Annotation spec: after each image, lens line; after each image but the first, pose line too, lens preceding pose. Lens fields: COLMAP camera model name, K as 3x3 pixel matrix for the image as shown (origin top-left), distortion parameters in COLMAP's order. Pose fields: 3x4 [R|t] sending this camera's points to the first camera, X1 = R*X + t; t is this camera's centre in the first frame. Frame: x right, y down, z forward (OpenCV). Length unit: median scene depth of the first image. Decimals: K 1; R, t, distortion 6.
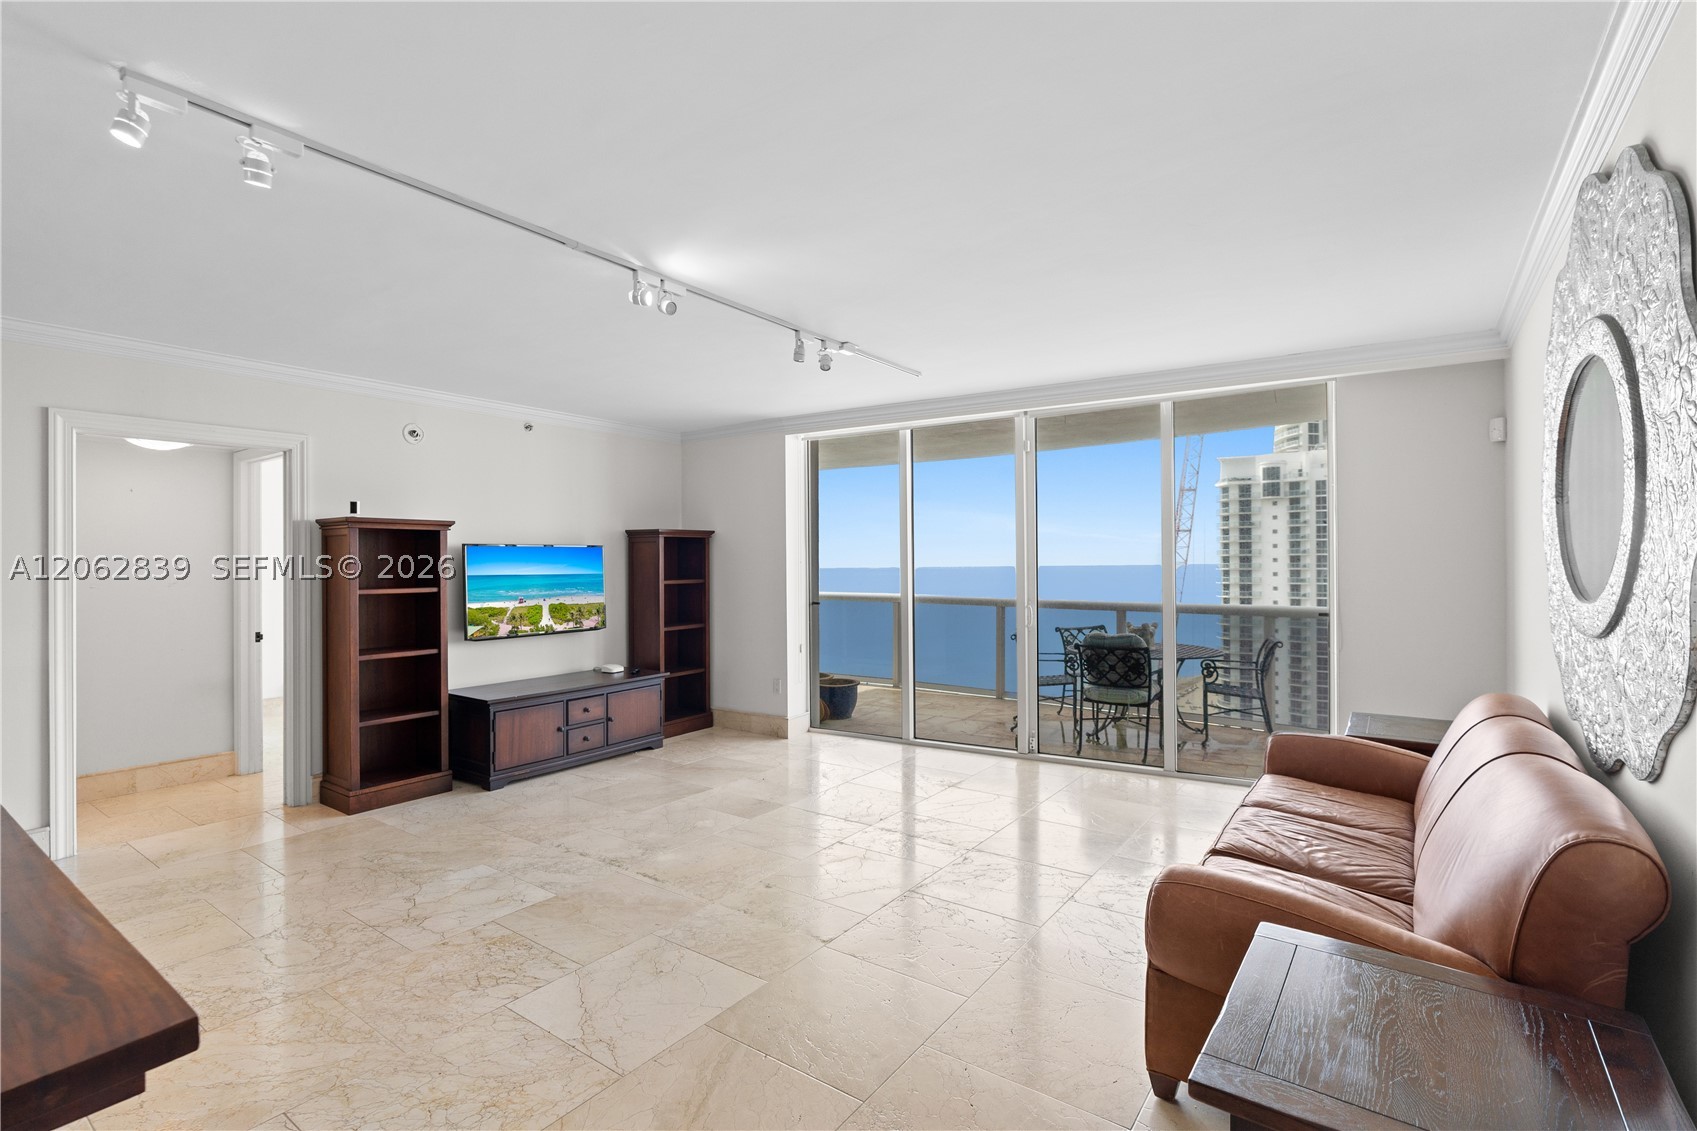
lens RADIAL K [[778.1, 0, 845.0], [0, 778.1, 561.2], [0, 0, 1]] dist [-0.007032, -0.000068]
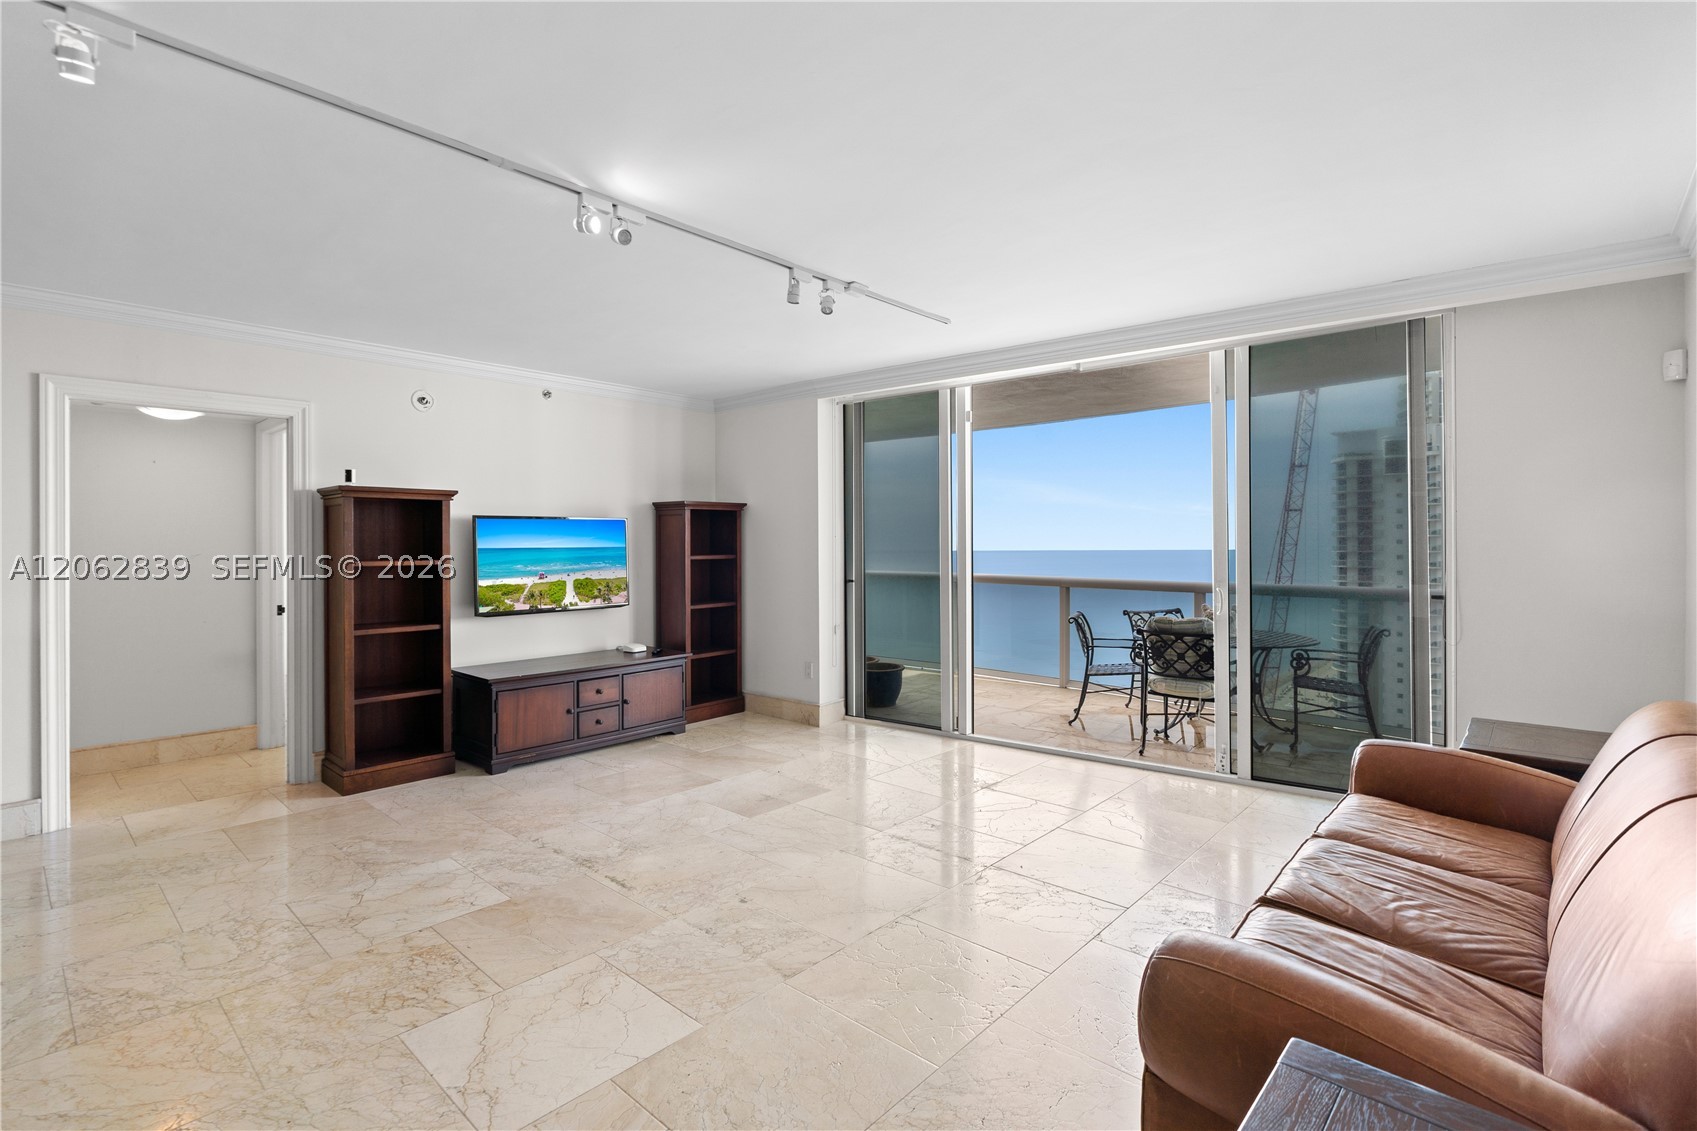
lens RADIAL K [[784.3, 0, 845.4], [0, 784.3, 545.3], [0, 0, 1]] dist [-0.004958, 0.000018]
pose [[0.993736, 0.002401, -0.111726, 0.083317], [-0.002041, 0.999992, 0.003343, 0.011949], [0.111733, -0.003094, 0.993733, 0.103608]]
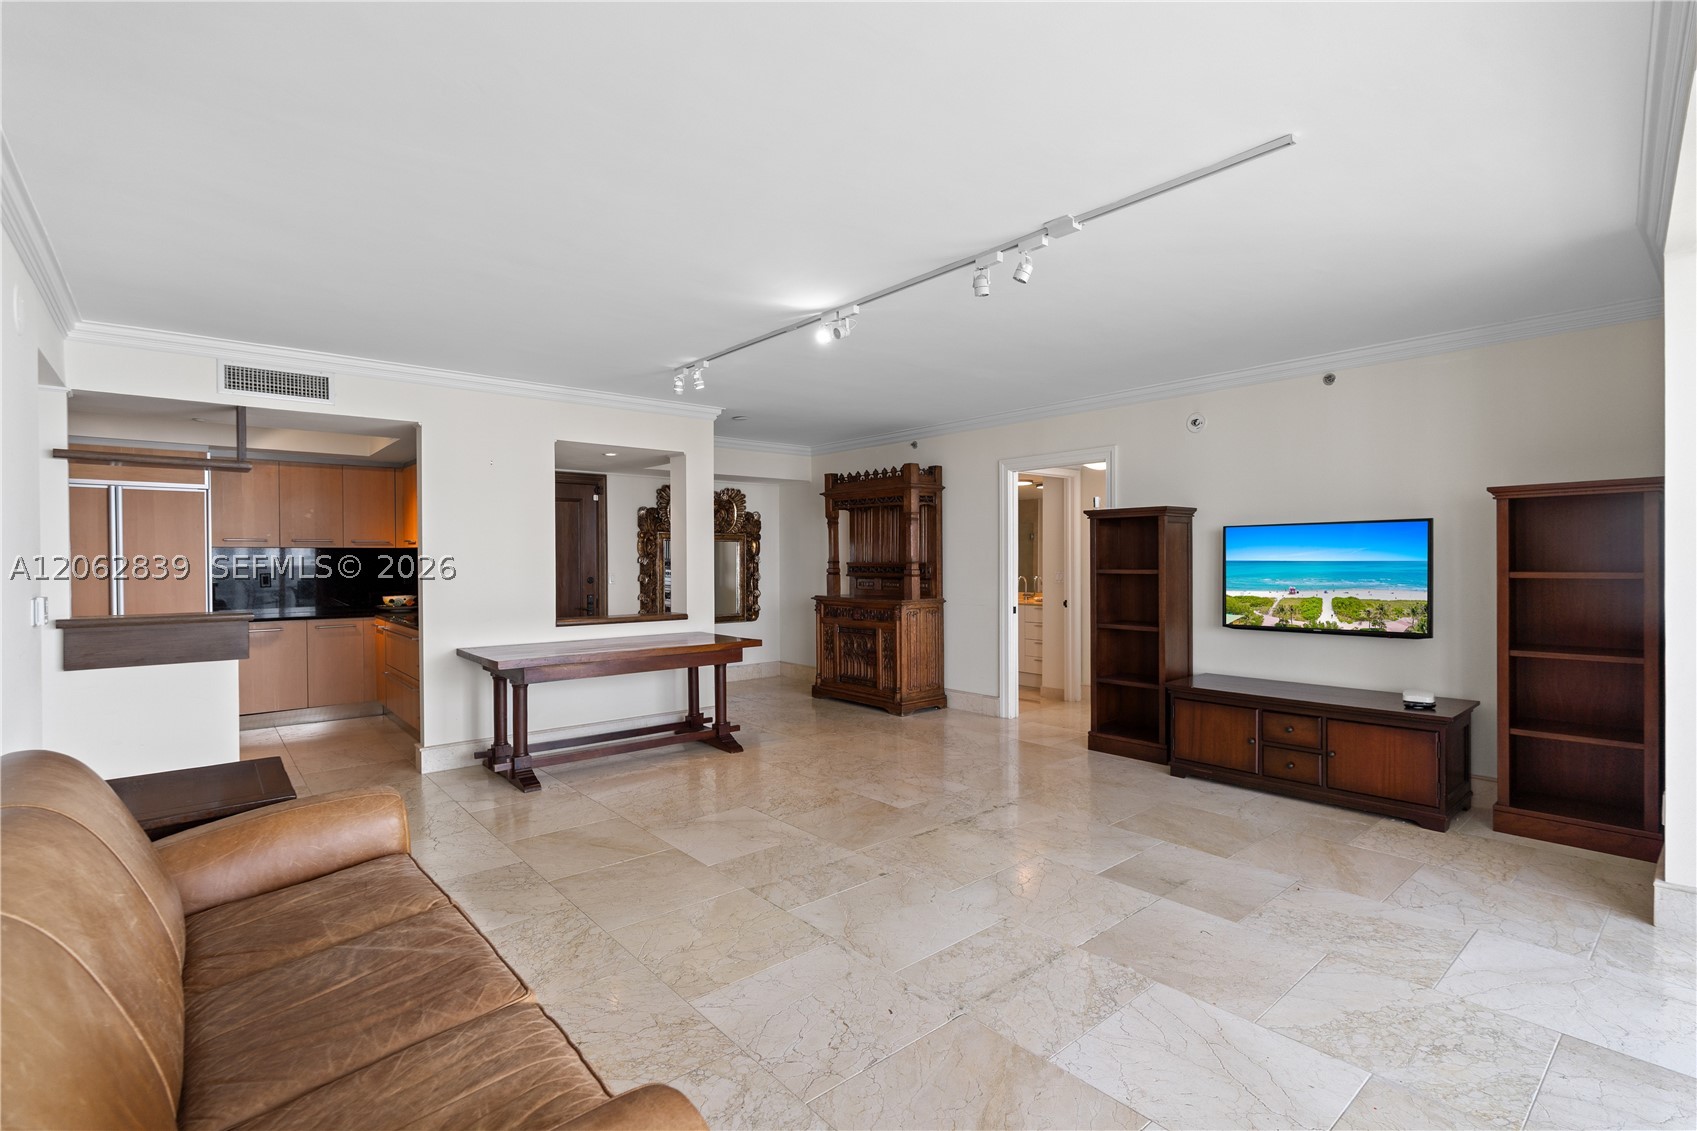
lens RADIAL K [[778.1, 0, 845.0], [0, 778.1, 561.2], [0, 0, 1]] dist [-0.007032, -0.000068]
pose [[-0.229388, 0.010629, -0.973277, 0.641275], [0.008358, 0.999925, 0.008950, 0.009775], [0.973299, -0.006082, -0.229459, 0.875674]]
